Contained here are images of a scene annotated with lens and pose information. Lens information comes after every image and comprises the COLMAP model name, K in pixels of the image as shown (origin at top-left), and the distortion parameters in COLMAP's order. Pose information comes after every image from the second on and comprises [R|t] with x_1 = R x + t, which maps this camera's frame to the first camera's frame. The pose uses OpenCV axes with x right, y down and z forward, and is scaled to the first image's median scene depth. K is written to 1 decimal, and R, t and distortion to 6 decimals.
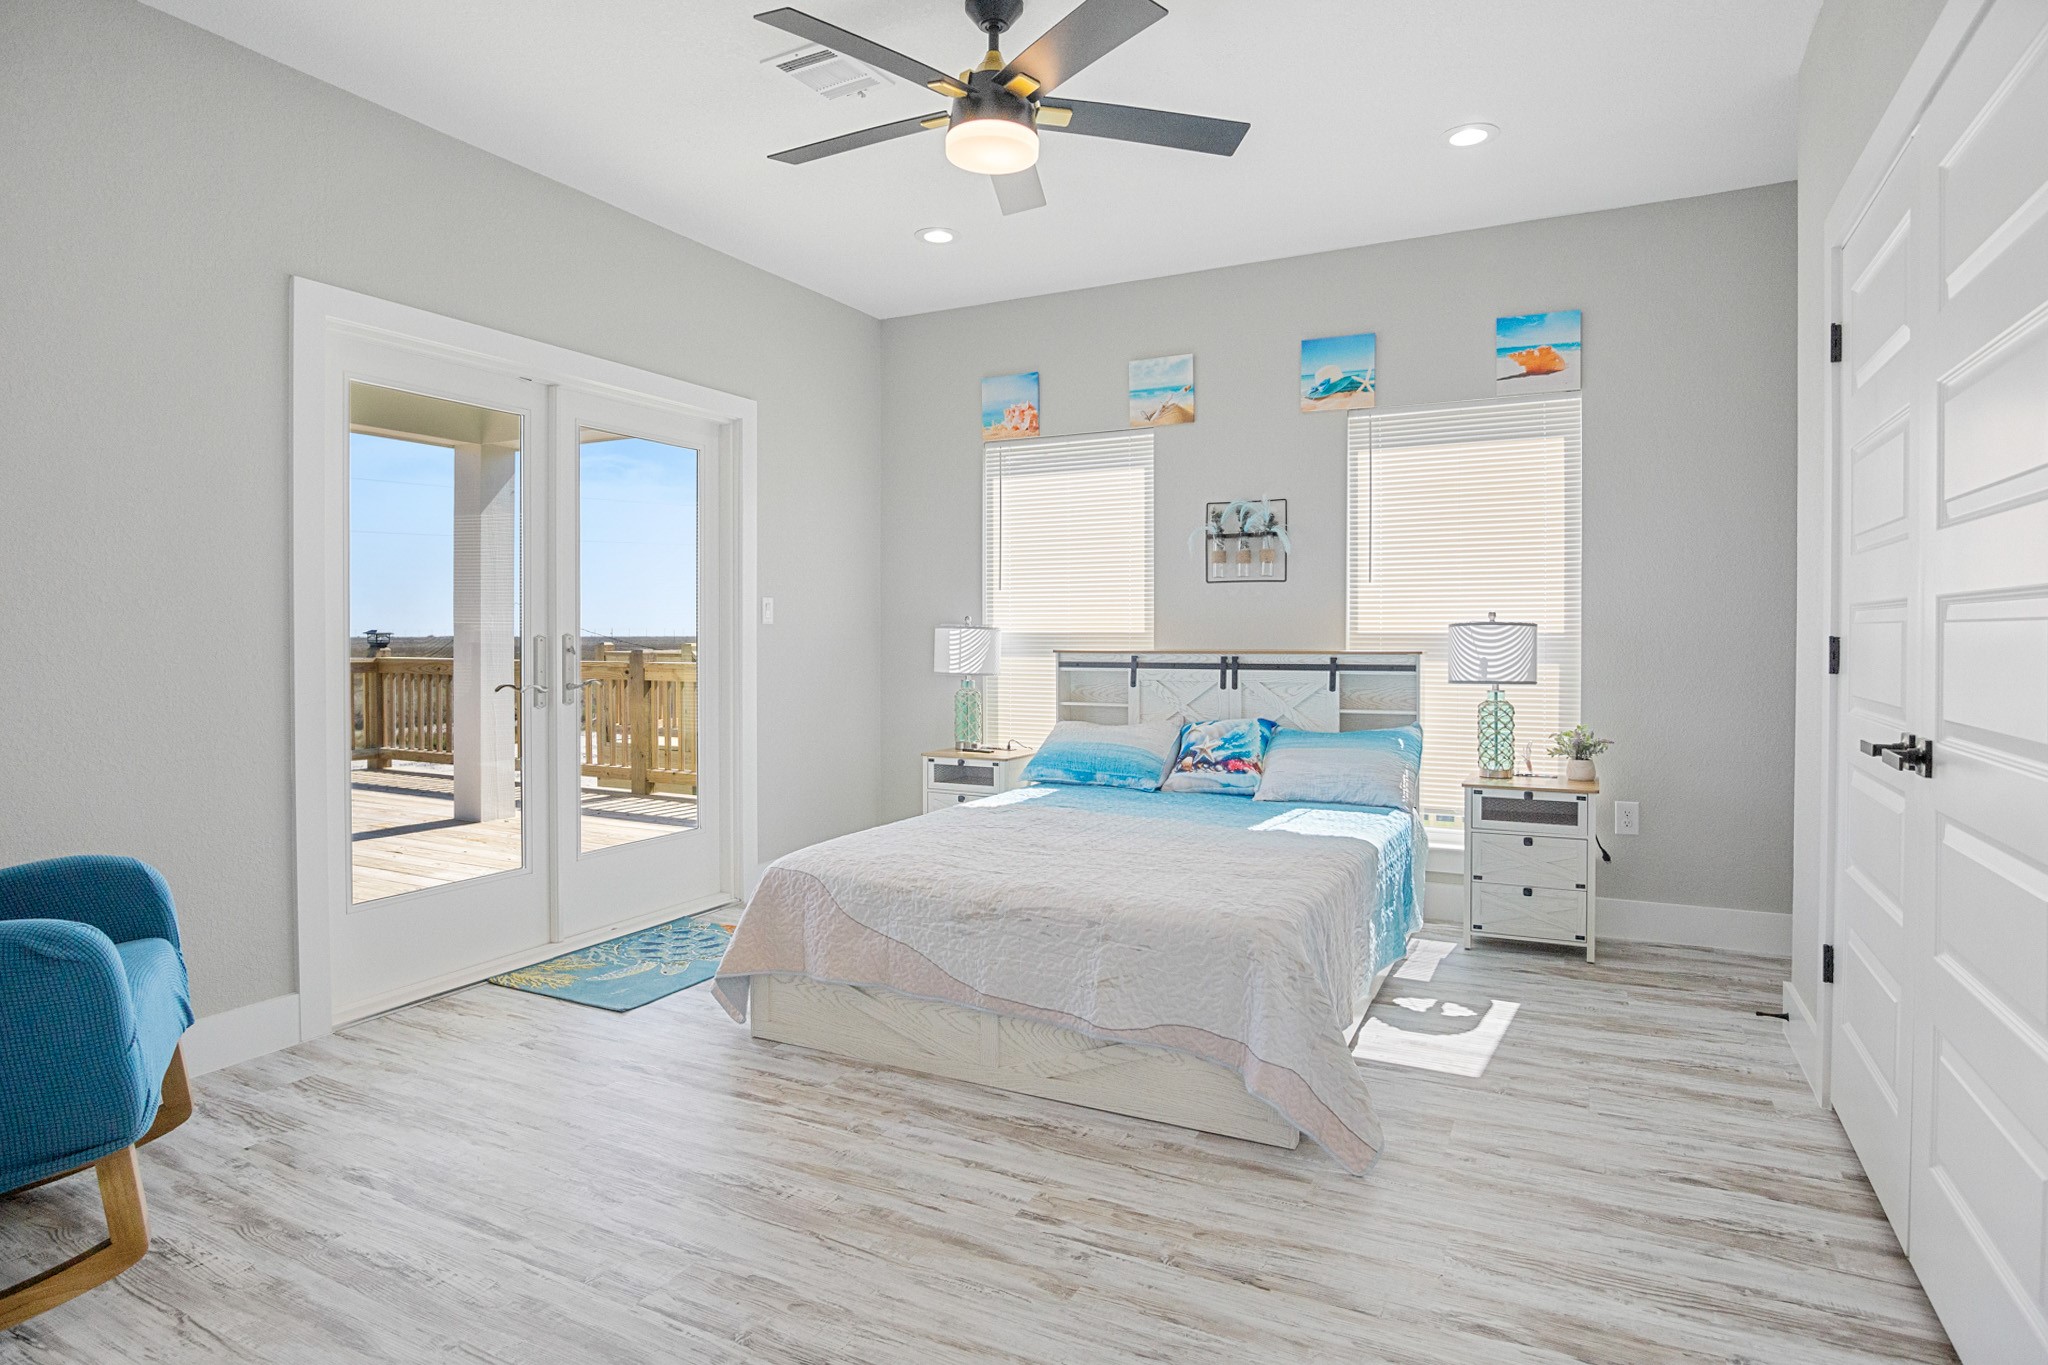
lens RADIAL K [[1169.8, 0, 1022.9], [0, 1169.8, 675.5], [0, 0, 1]] dist [-0.027876, -0.001393]
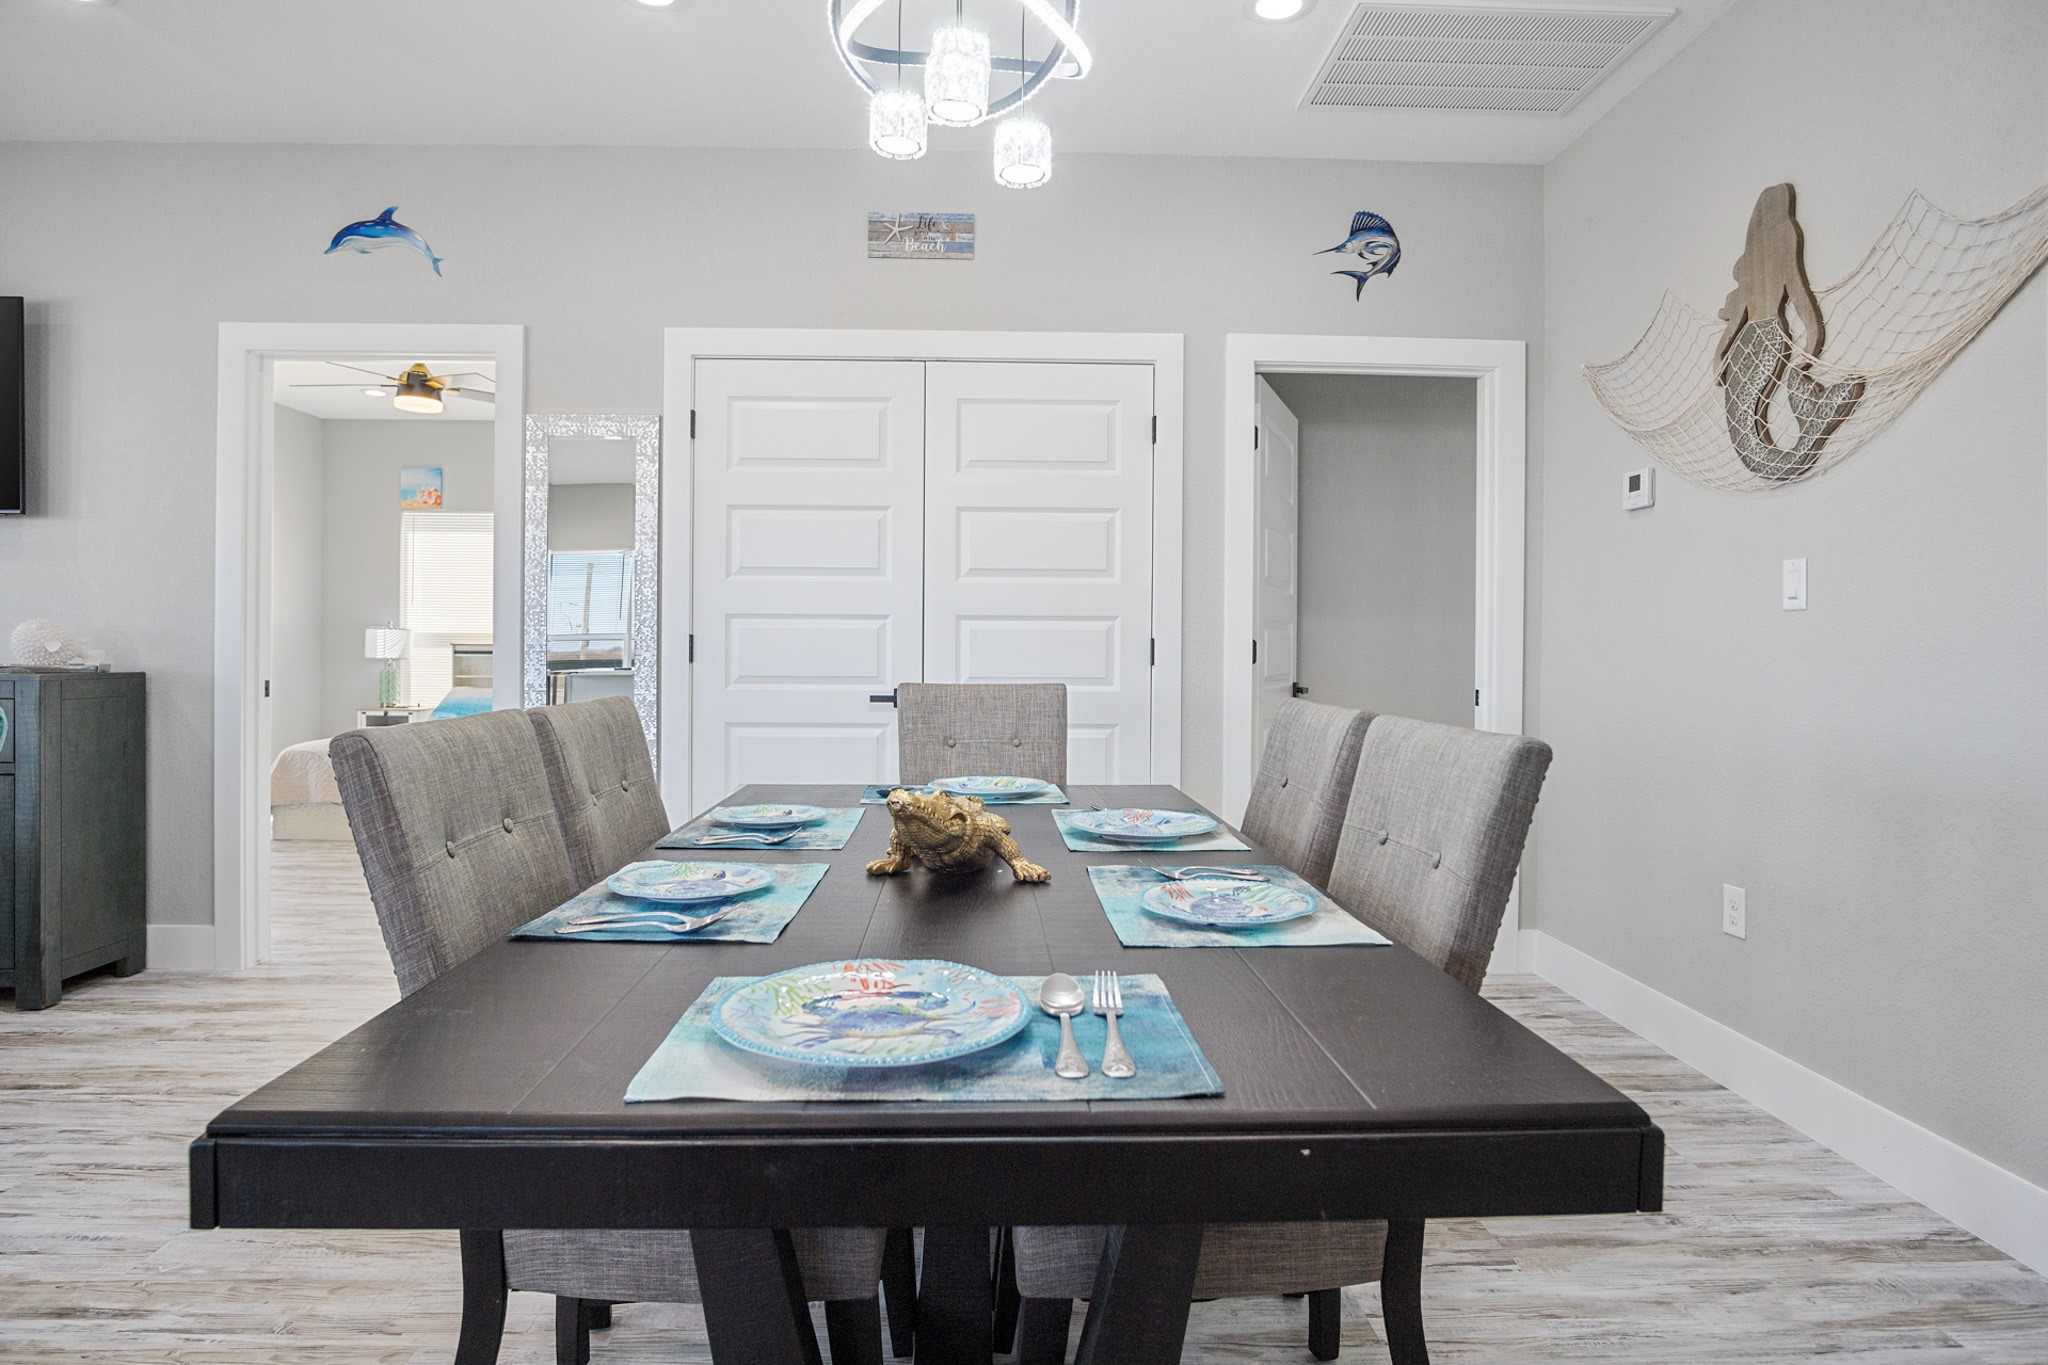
lens RADIAL K [[1169.8, 0, 1032.6], [0, 1169.8, 675.2], [0, 0, 1]] dist [-0.027876, -0.001393]
pose [[0.884071, 0.005463, 0.467320, -0.011191], [-0.002192, 0.999969, -0.007545, 0.030940], [-0.467347, 0.005646, 0.884056, -0.762212]]
